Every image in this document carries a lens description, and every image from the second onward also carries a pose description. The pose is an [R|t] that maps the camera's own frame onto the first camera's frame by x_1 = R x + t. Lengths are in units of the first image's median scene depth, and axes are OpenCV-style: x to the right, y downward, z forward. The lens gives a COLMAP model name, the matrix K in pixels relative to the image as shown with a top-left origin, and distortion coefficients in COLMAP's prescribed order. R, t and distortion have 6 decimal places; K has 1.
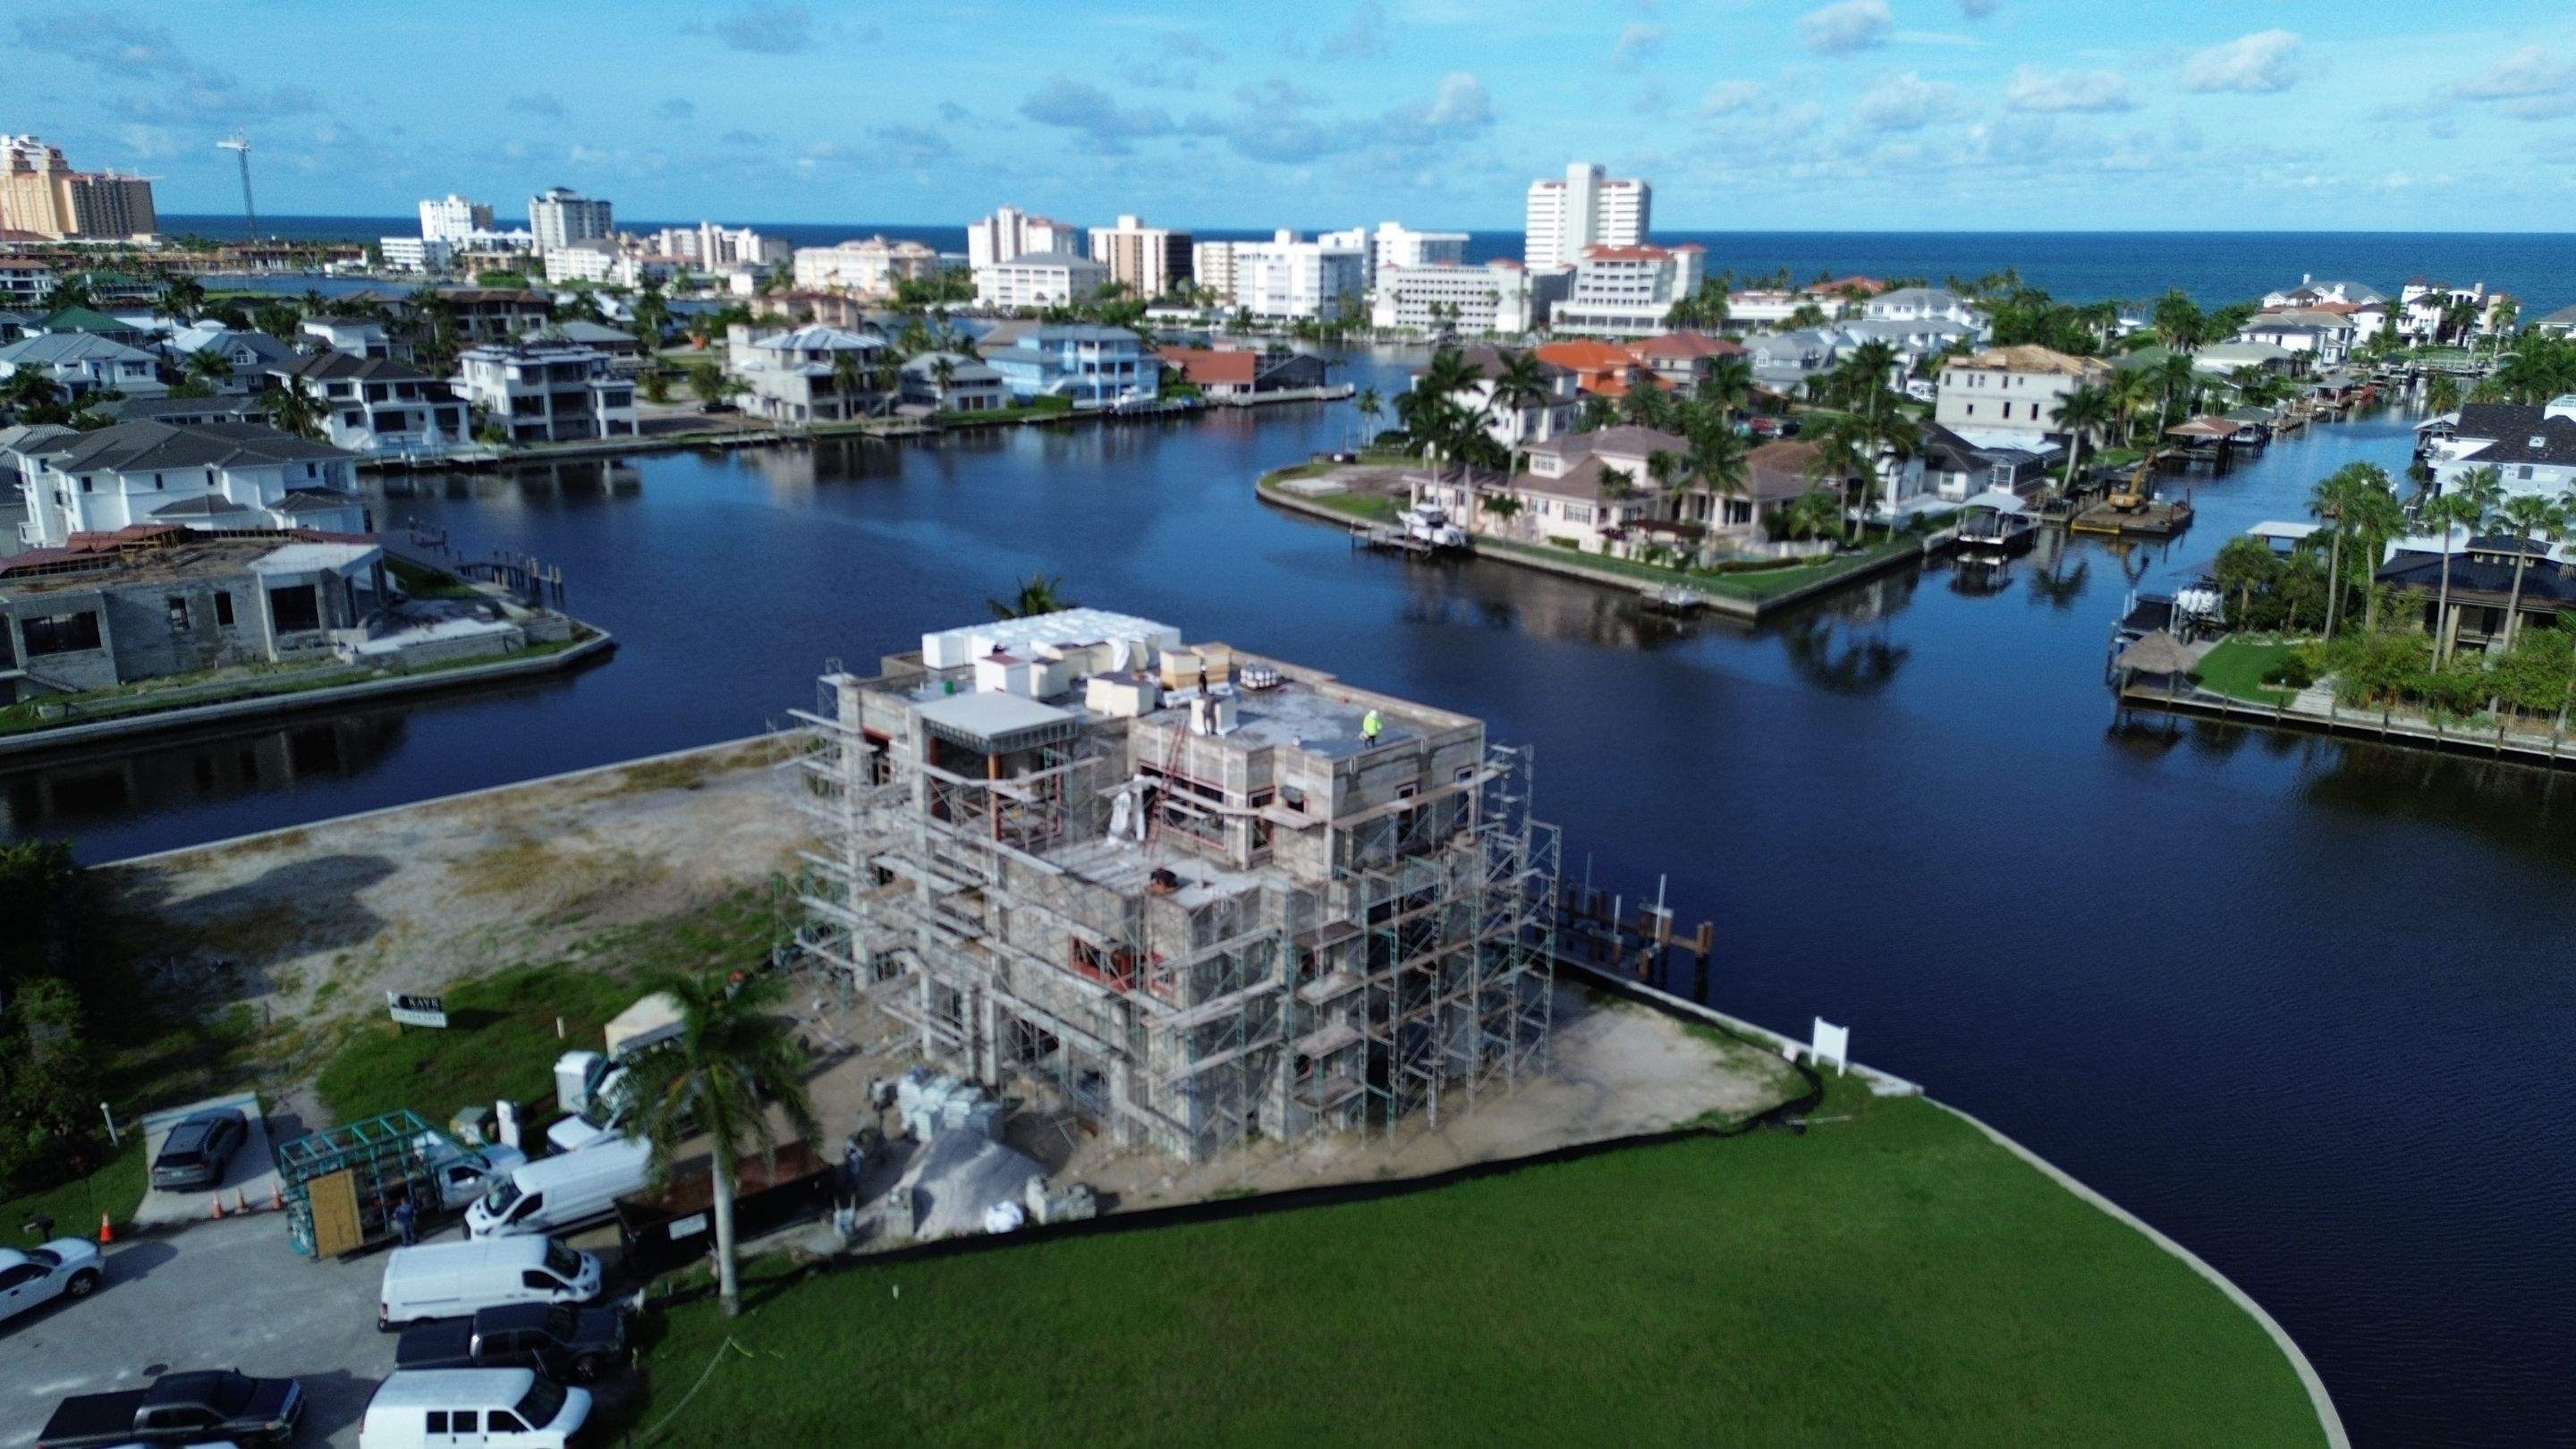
lens RADIAL K [[1807.4, 0, 1299.5], [0, 1807.4, 725.8], [0, 0, 1]] dist [0.012816, -0.014353]
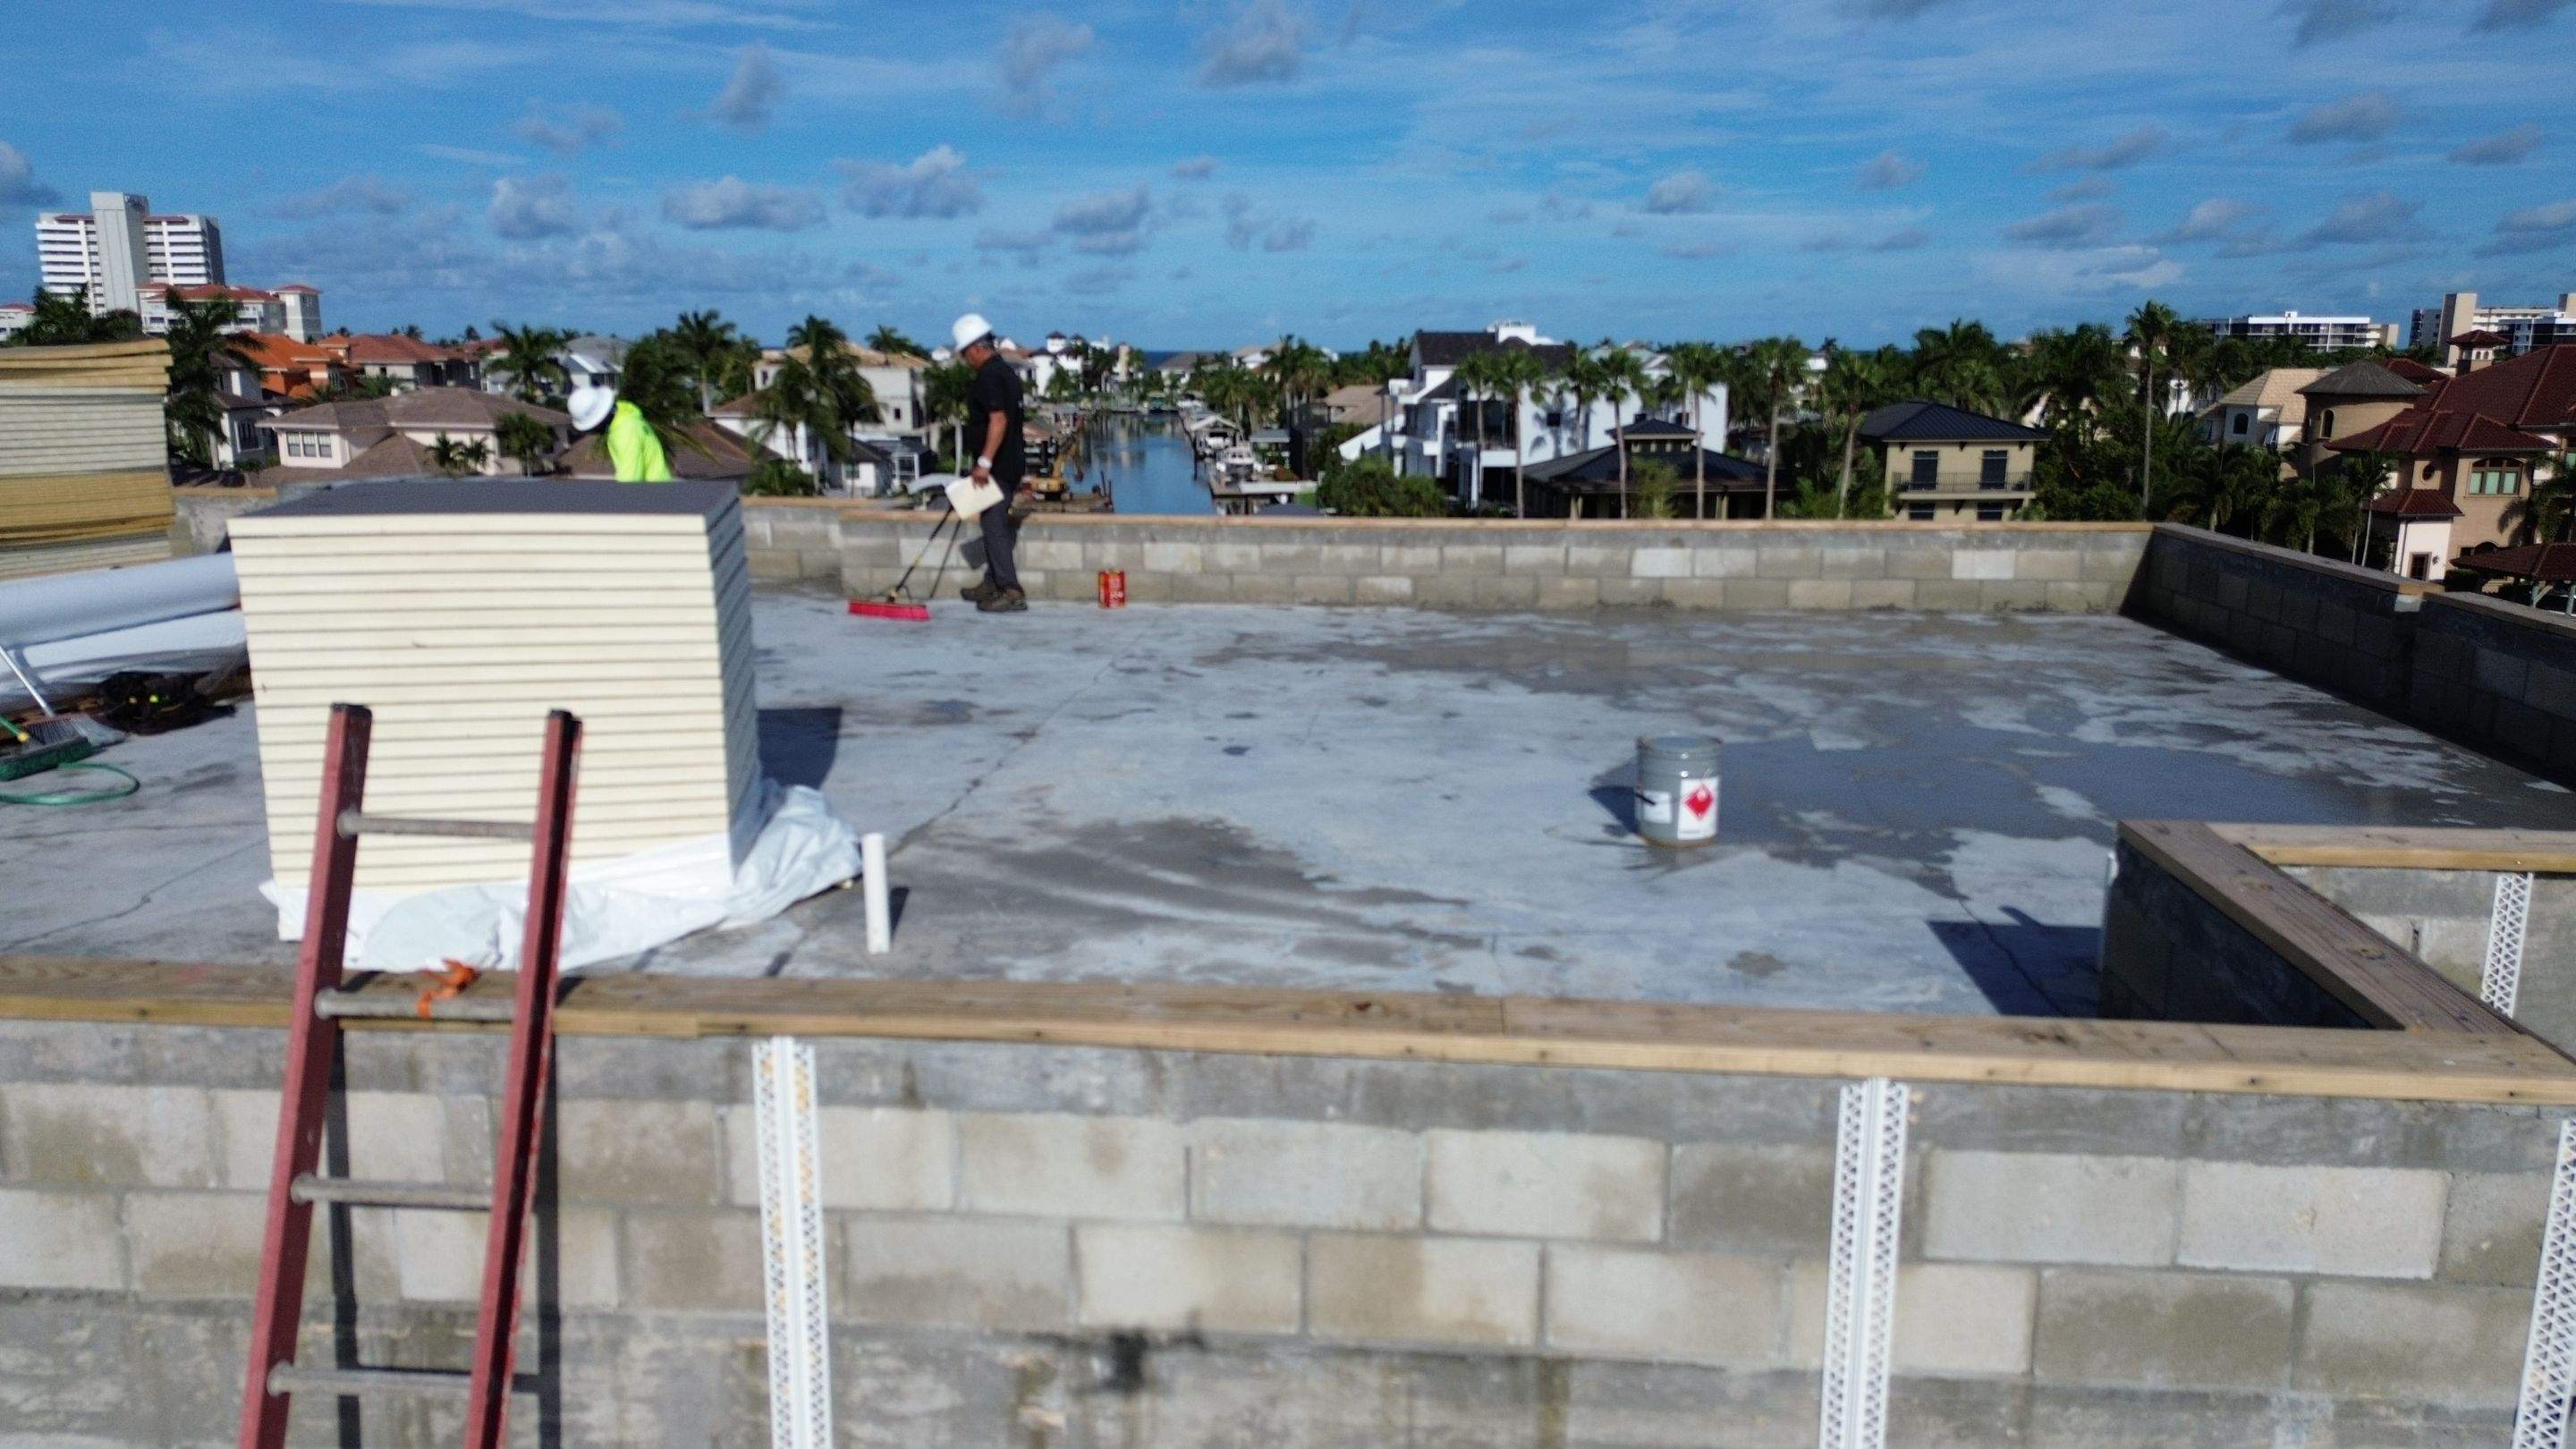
lens RADIAL K [[1807.4, 0, 1284.0], [0, 1807.4, 718.4], [0, 0, 1]] dist [0.012816, -0.014353]
pose [[0.743178, -0.131821, 0.655980, -0.012652], [0.174850, 0.984595, -0.000236, 0.000615], [-0.645843, 0.114874, 0.754779, 0.135714]]
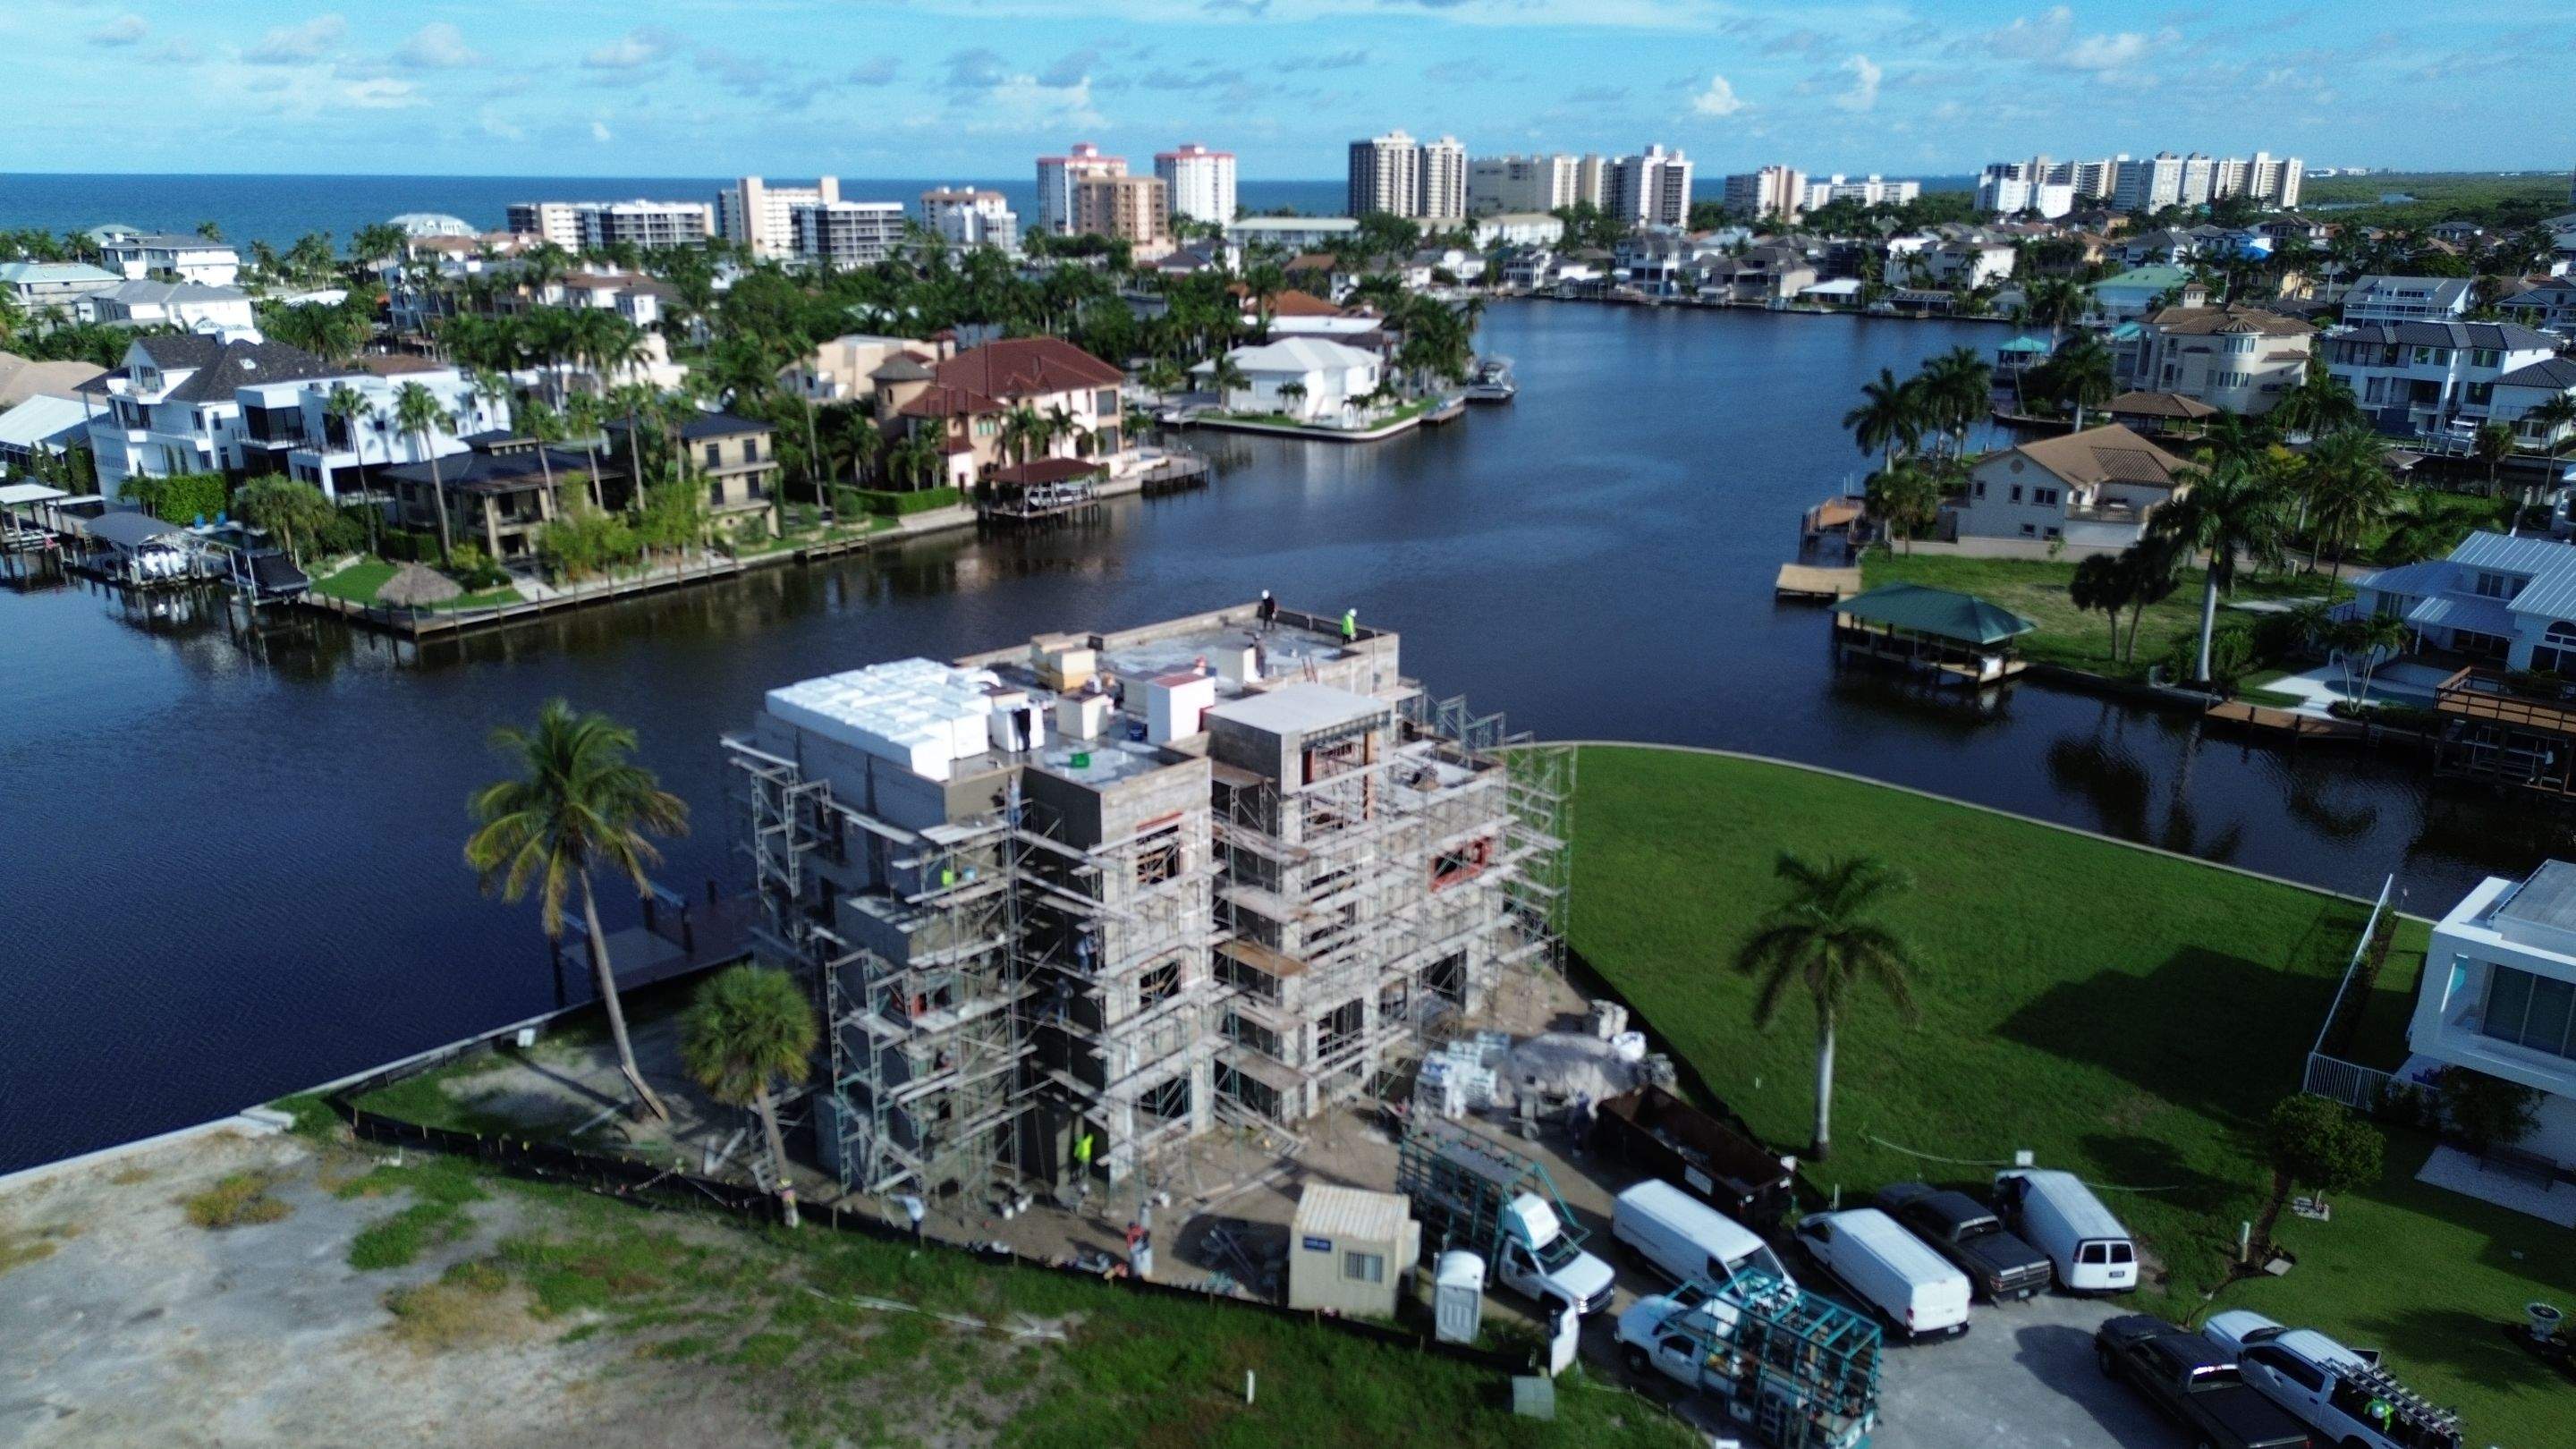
lens RADIAL K [[1807.4, 0, 1293.5], [0, 1807.4, 721.9], [0, 0, 1]] dist [0.012816, -0.014353]
pose [[-0.052908, -0.290181, 0.955508, -0.153770], [0.249738, 0.922598, 0.294015, -0.041355], [-0.966867, 0.254182, 0.023656, 0.145071]]
